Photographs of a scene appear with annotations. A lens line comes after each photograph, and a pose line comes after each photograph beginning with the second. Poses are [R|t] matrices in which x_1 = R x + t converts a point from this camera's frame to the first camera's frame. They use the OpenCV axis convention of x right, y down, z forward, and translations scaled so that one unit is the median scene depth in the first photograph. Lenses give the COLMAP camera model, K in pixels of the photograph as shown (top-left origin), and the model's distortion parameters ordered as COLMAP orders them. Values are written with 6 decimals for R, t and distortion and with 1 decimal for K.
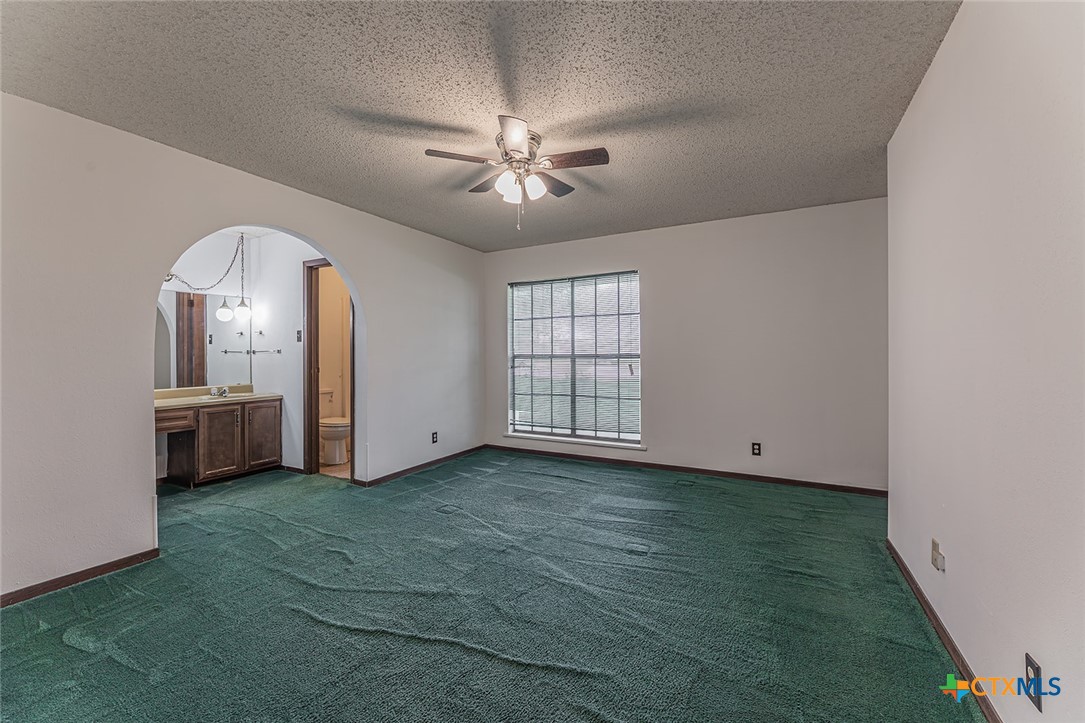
lens RADIAL K [[444.1, 0, 545.8], [0, 444.1, 353.6], [0, 0, 1]] dist [-0.002228, -0.001809]
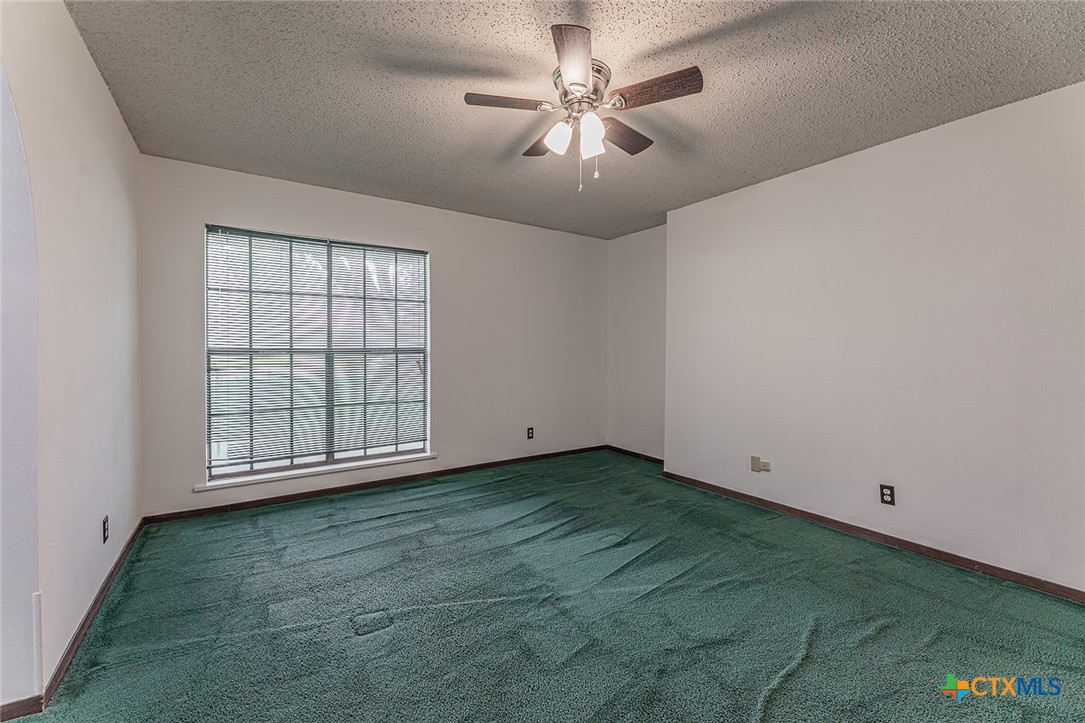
lens RADIAL K [[444.1, 0, 538.7], [0, 444.1, 354.6], [0, 0, 1]] dist [-0.002228, -0.001809]
pose [[0.459930, -0.005558, 0.887938, -0.423673], [-0.005475, 0.999944, 0.009094, 0.002977], [-0.887938, -0.009044, 0.459873, 0.376120]]
